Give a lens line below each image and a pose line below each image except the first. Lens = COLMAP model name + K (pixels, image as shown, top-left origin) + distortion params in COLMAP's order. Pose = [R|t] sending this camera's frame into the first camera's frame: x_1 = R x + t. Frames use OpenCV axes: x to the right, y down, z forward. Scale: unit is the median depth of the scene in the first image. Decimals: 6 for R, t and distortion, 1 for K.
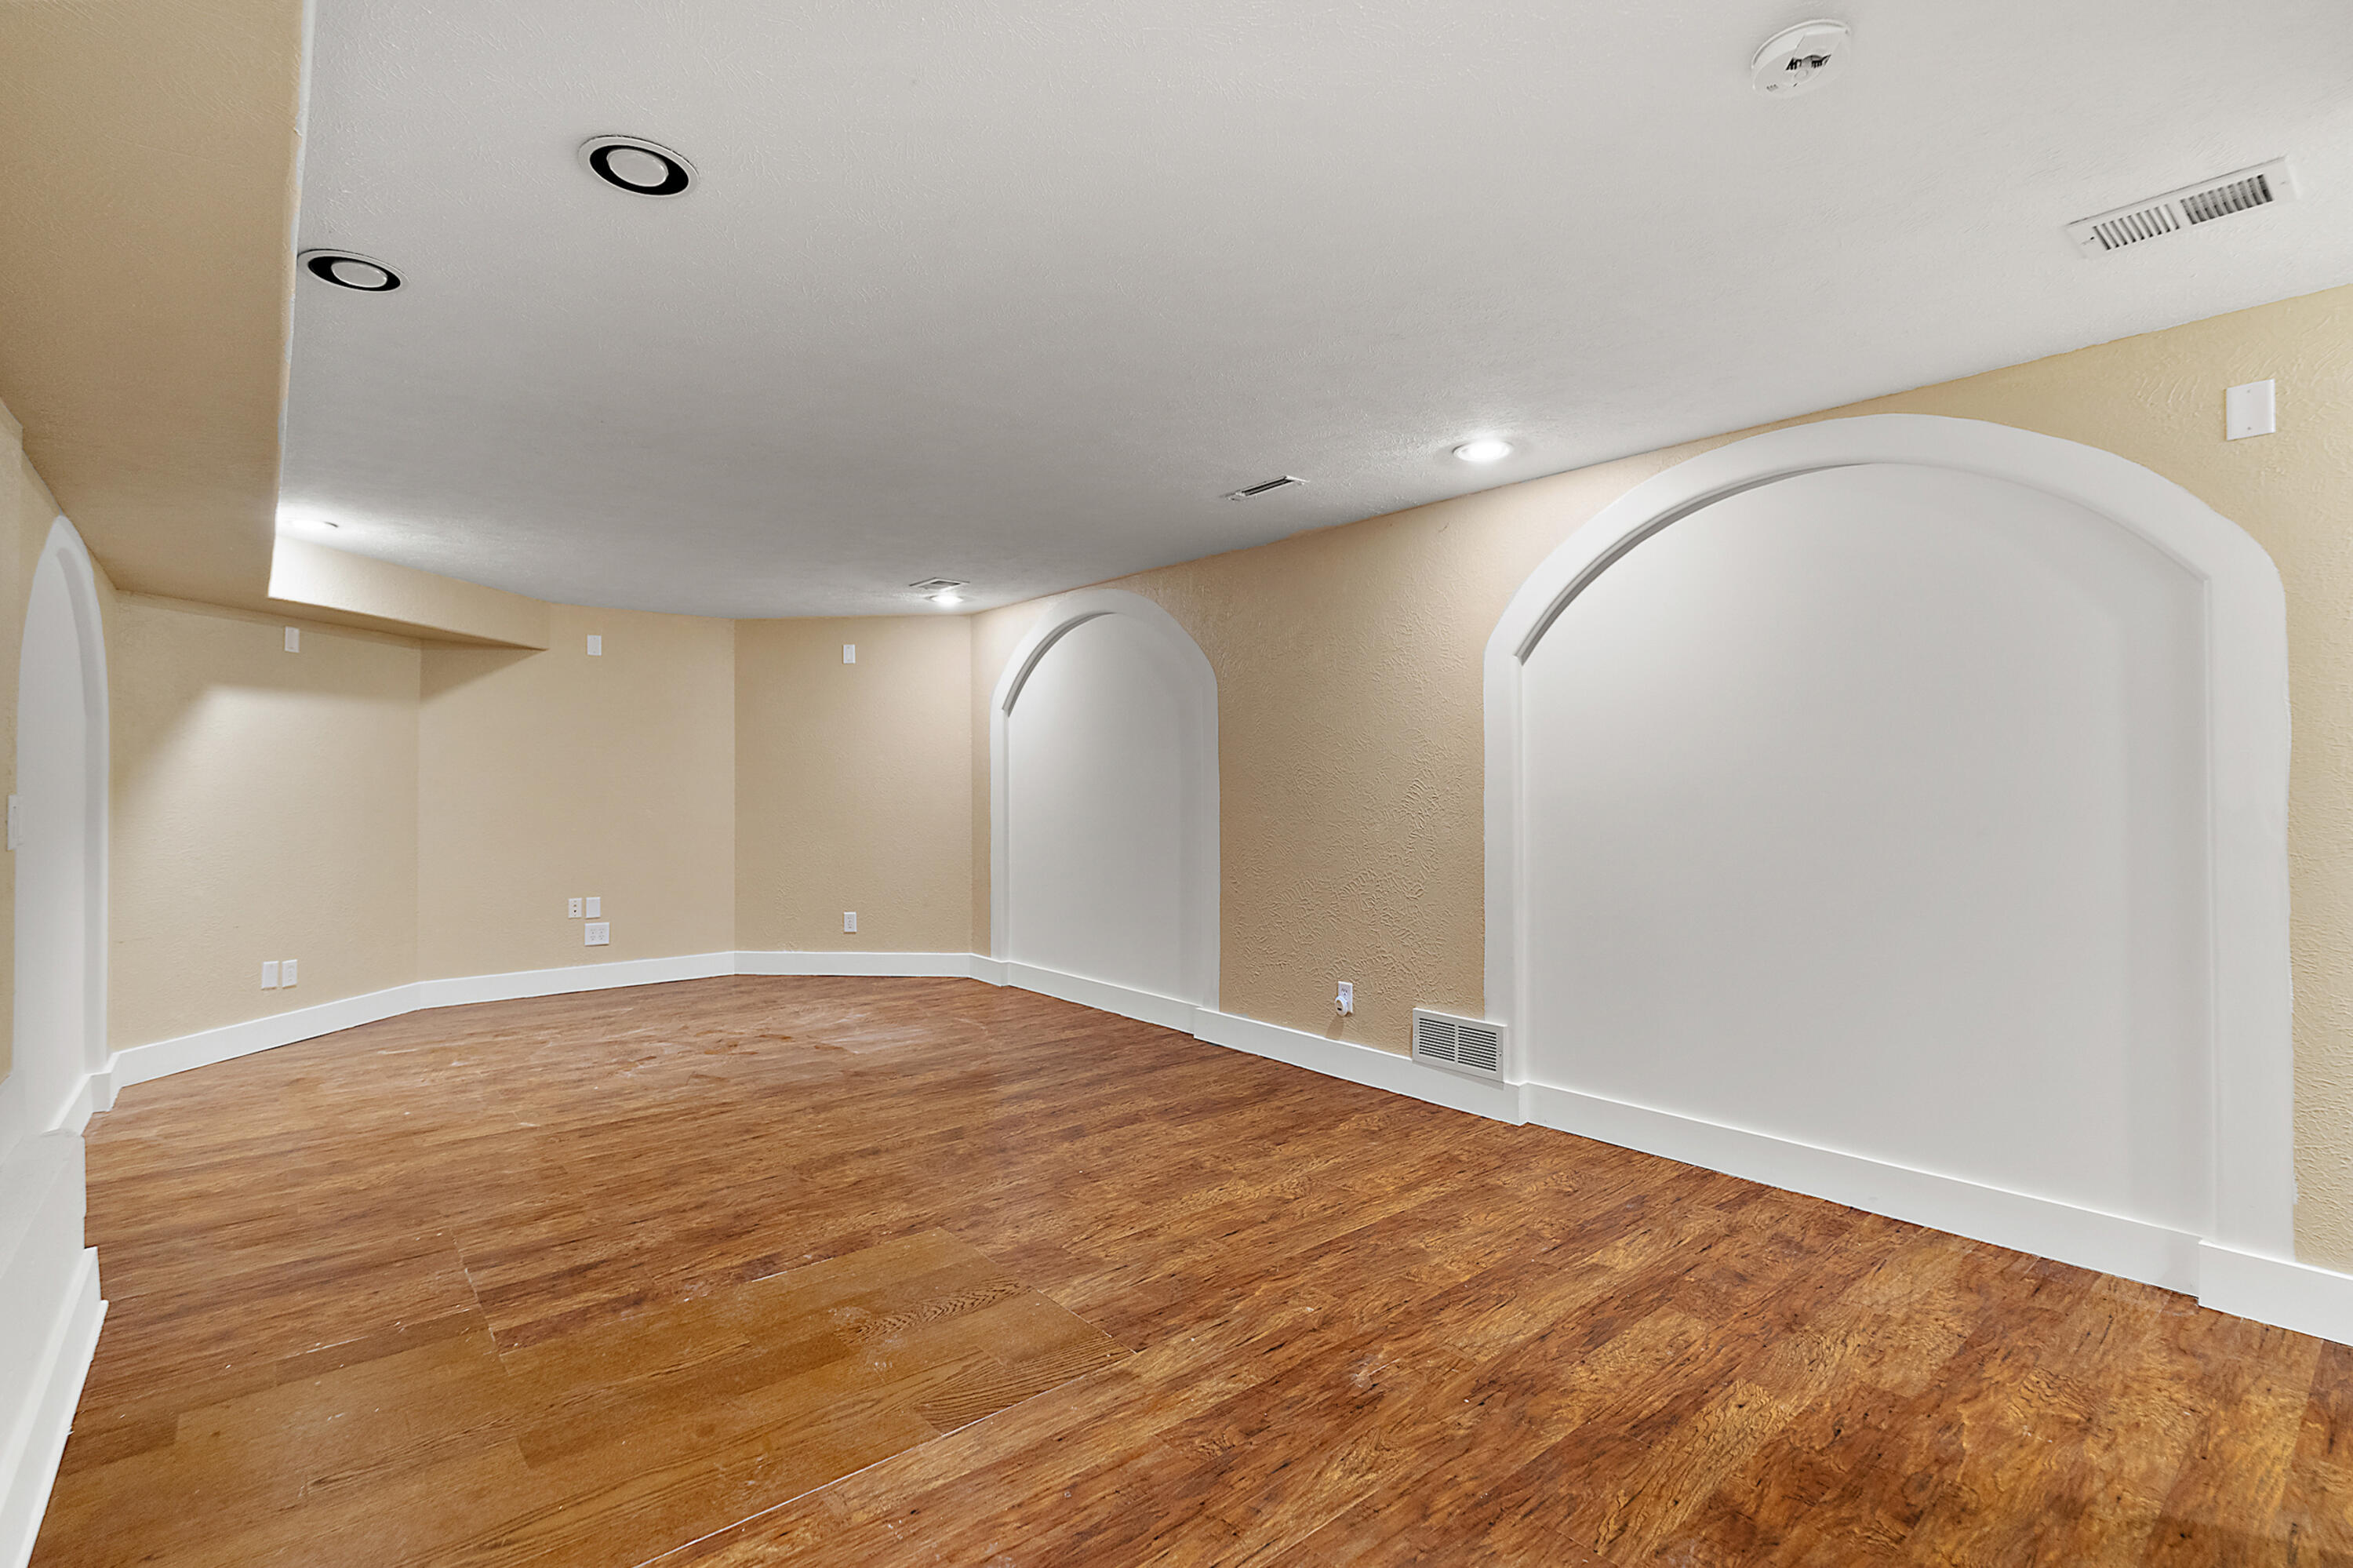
lens RADIAL K [[1093.6, 0, 1162.9], [0, 1093.6, 784.7], [0, 0, 1]] dist [0.003331, 0.000183]
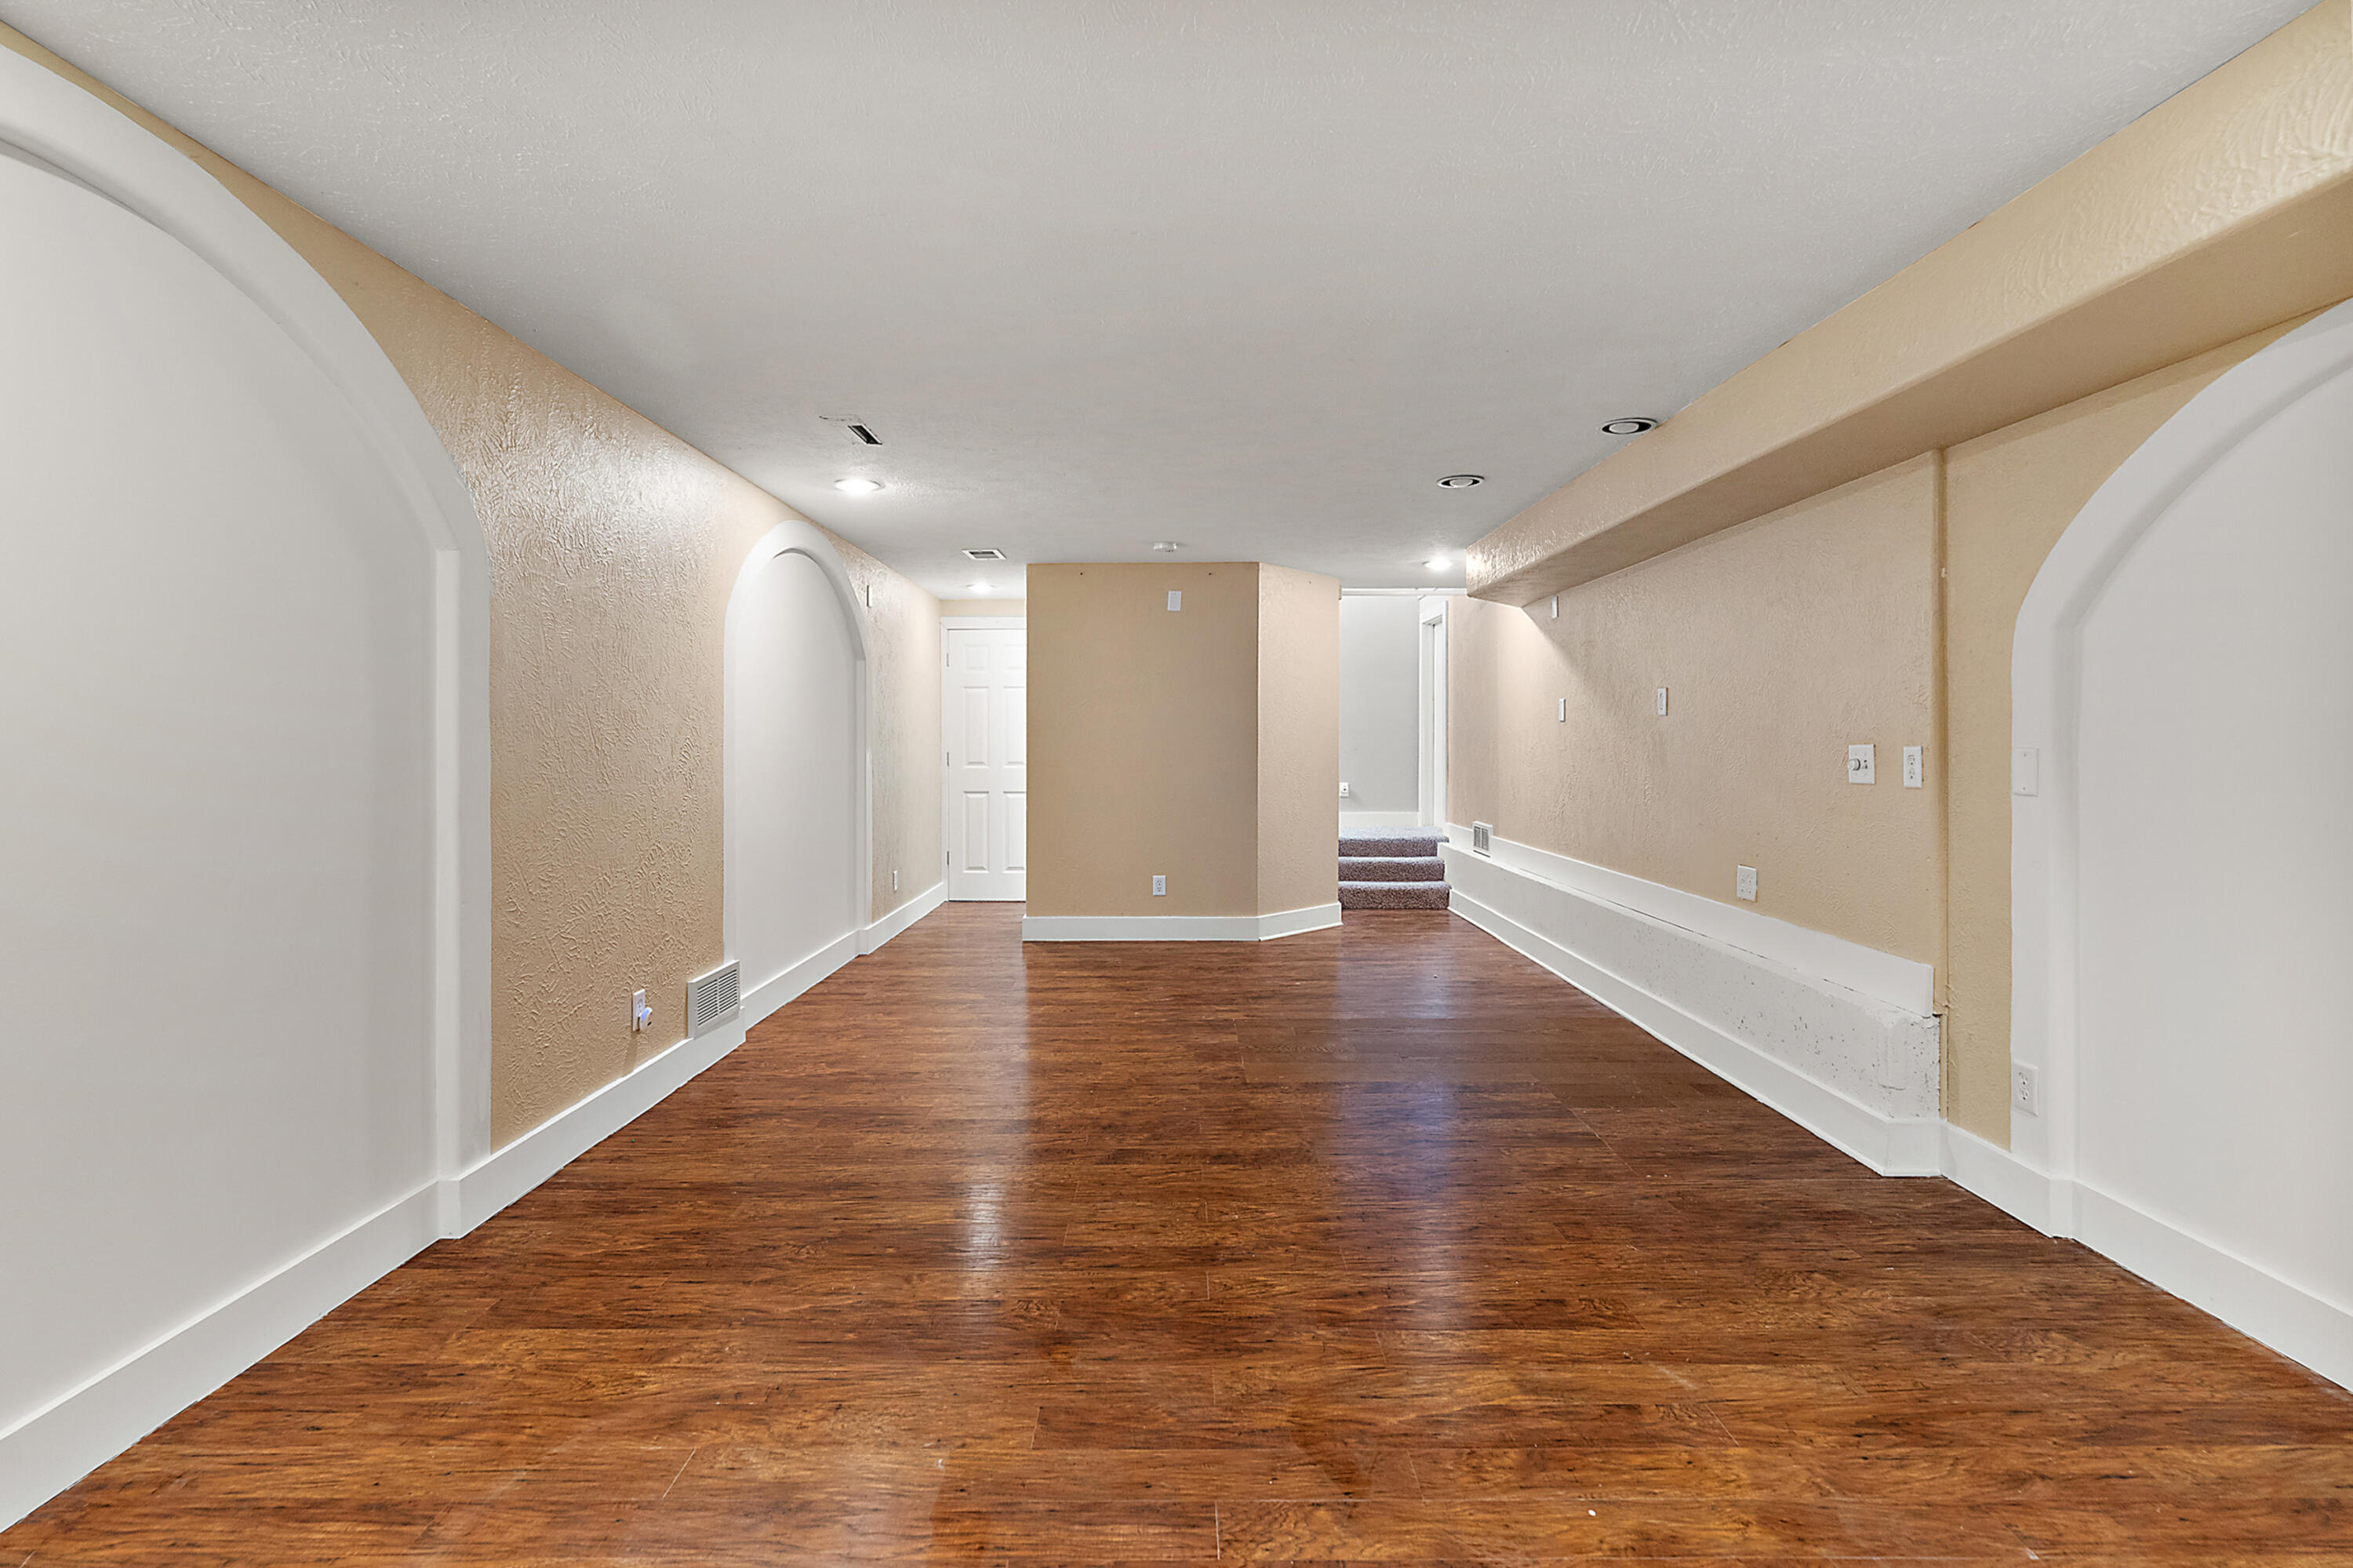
lens RADIAL K [[1093.6, 0, 1168.8], [0, 1093.6, 763.1], [0, 0, 1]] dist [0.003331, 0.000183]
pose [[-0.771148, -0.008397, 0.636600, -0.770473], [0.001832, 0.999880, 0.015408, 0.004491], [-0.636653, 0.013048, -0.771040, 1.657866]]
